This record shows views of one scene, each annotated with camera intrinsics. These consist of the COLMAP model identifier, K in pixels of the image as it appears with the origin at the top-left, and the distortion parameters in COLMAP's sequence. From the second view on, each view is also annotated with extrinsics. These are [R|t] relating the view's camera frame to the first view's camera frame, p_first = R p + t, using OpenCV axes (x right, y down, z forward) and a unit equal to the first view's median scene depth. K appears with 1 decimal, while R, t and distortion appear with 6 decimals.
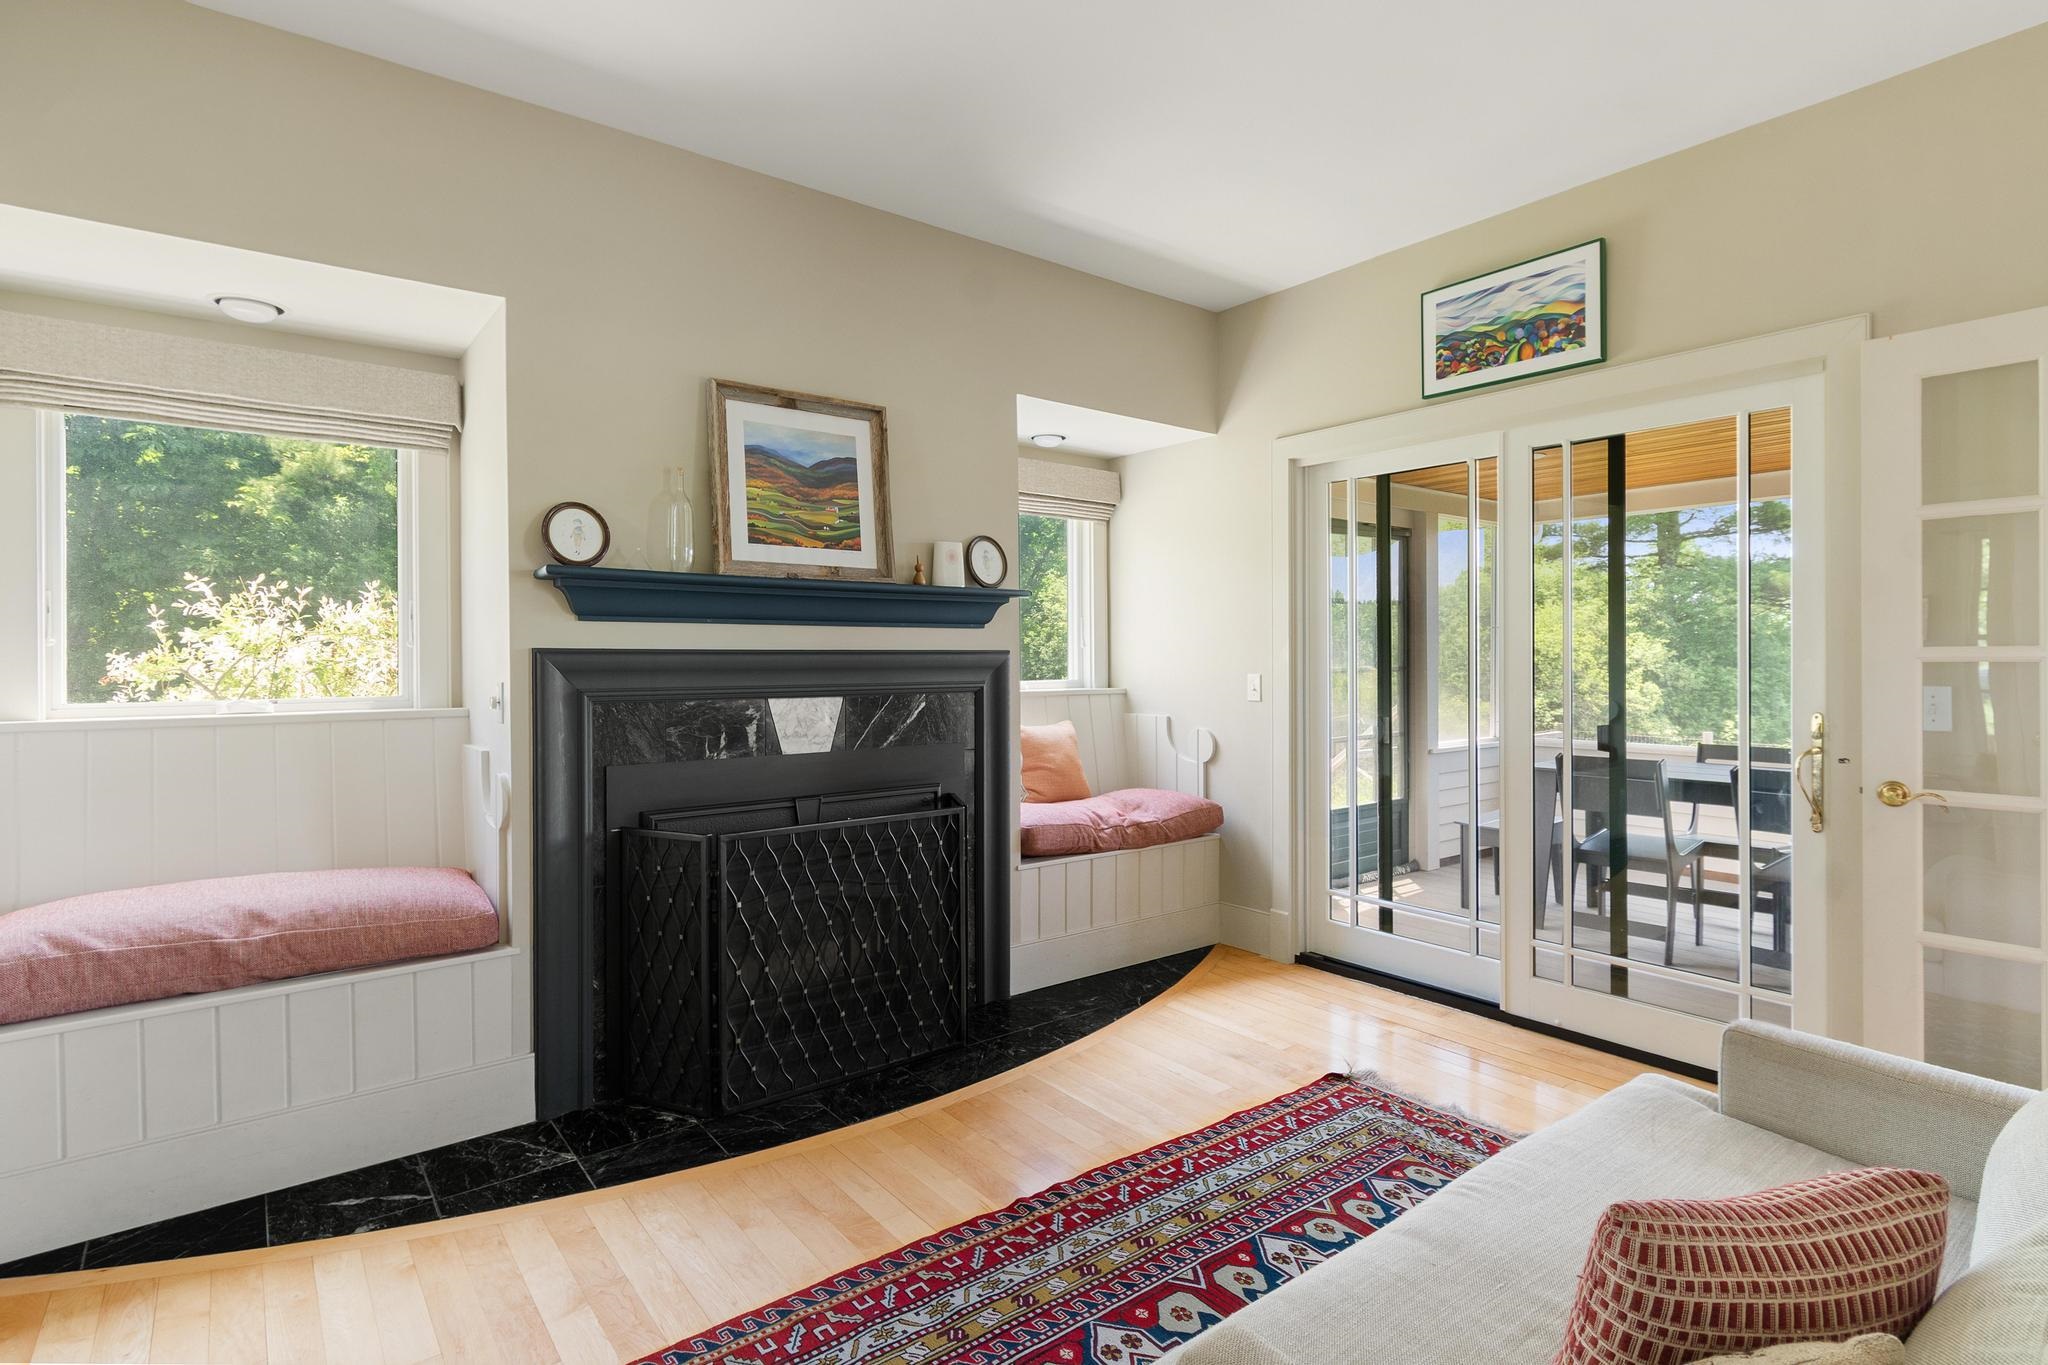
lens RADIAL K [[1027.6, 0, 1026.0], [0, 1027.6, 663.6], [0, 0, 1]] dist [0.006163, 0.000978]
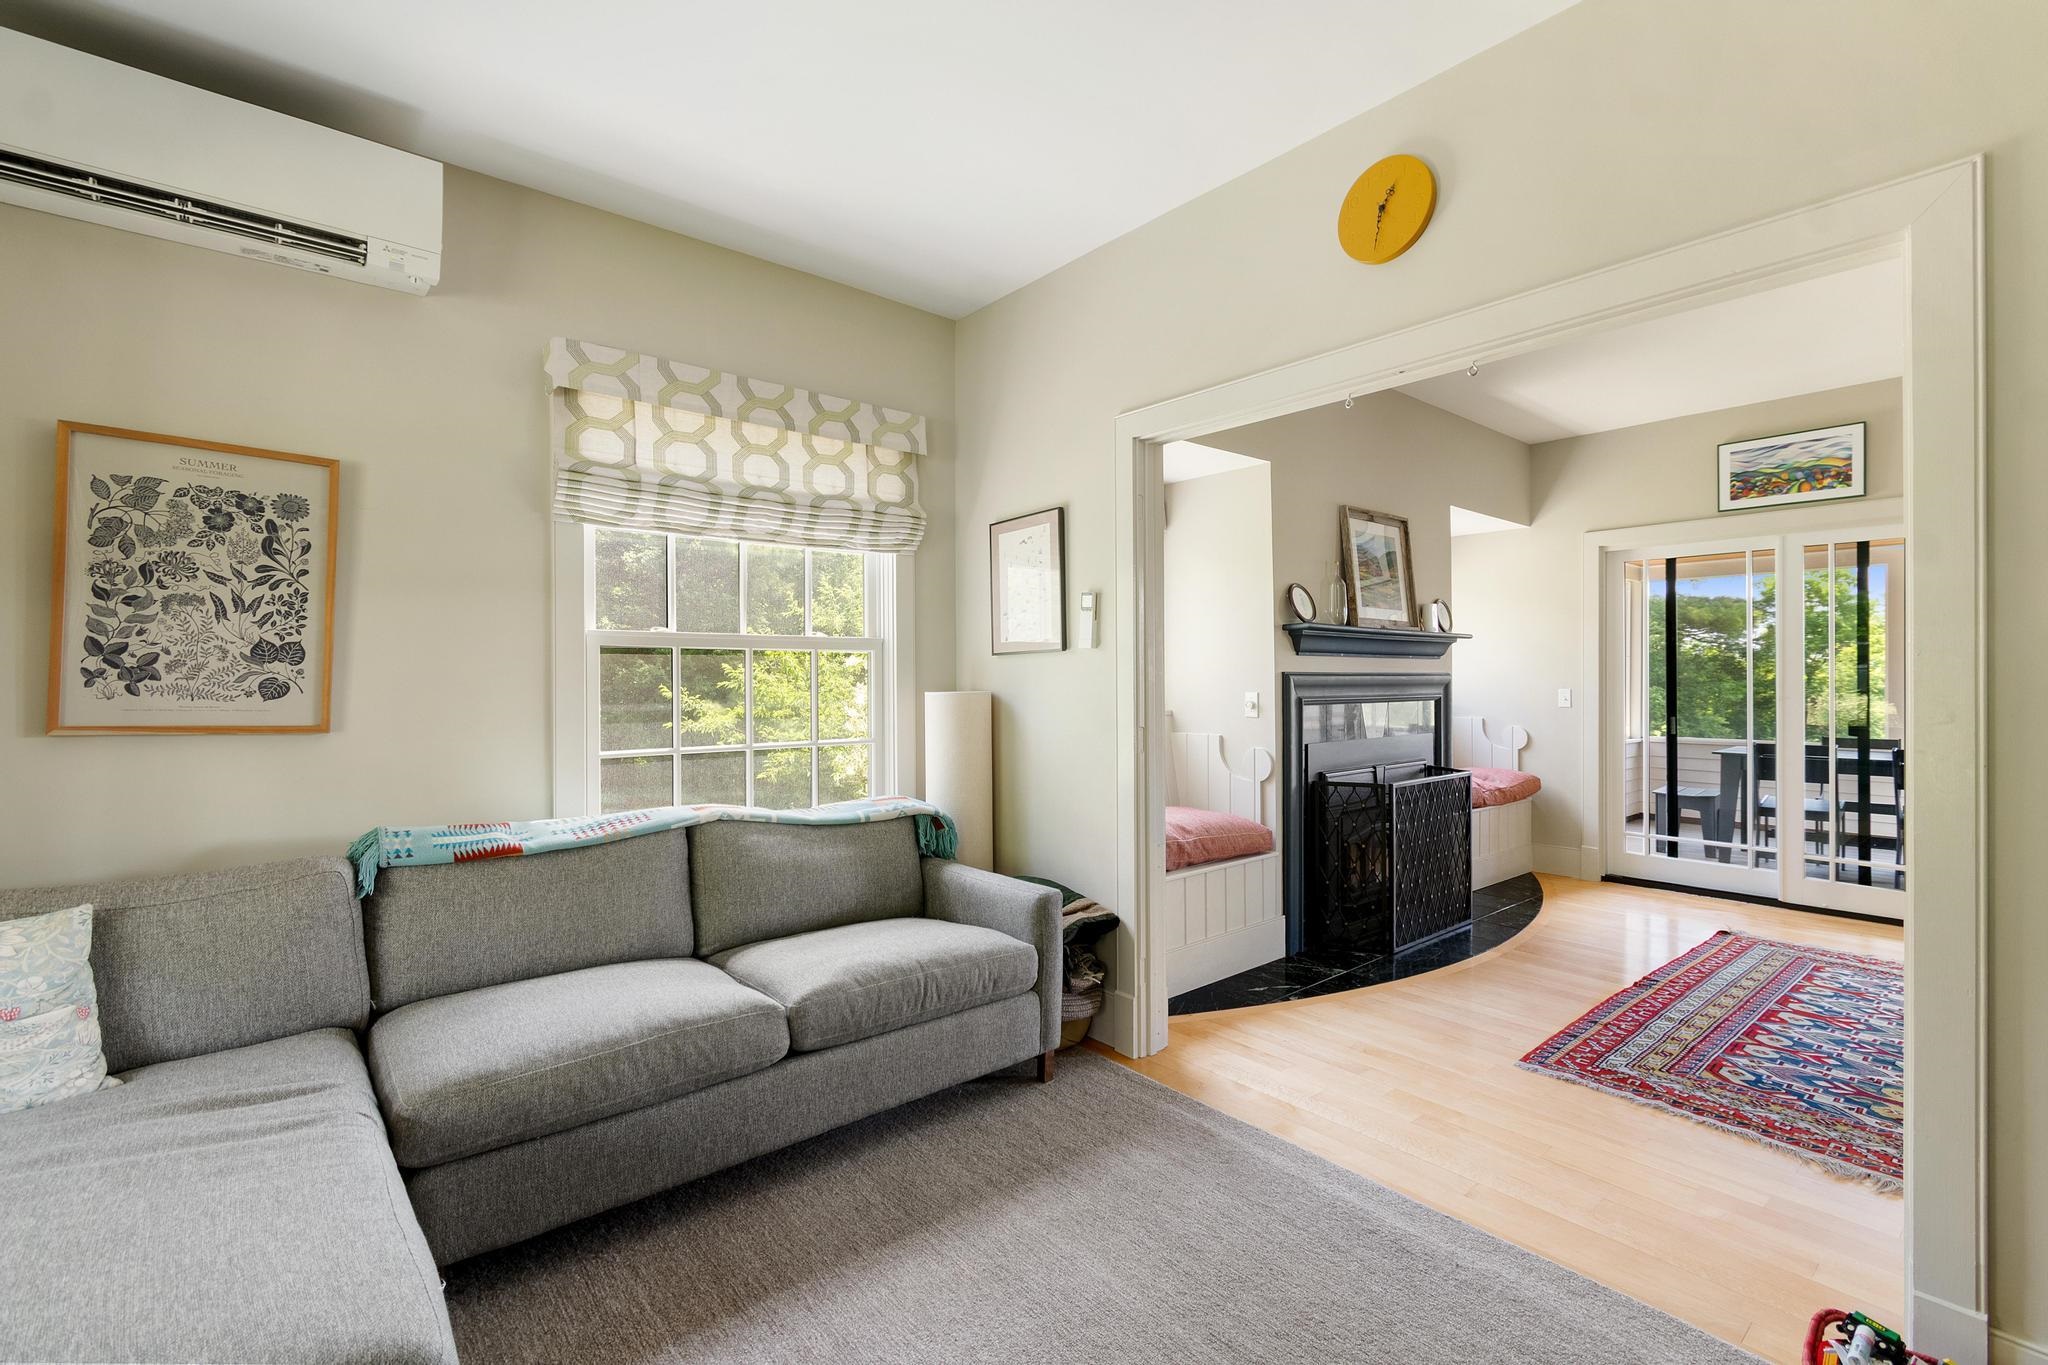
lens RADIAL K [[917.5, 0, 1023.1], [0, 917.5, 683.4], [0, 0, 1]] dist [0.003054, -0.000374]
pose [[0.999129, -0.000672, 0.041734, -0.790016], [0.000682, 1.000000, -0.000210, 0.002444], [-0.041734, 0.000238, 0.999129, -0.379892]]
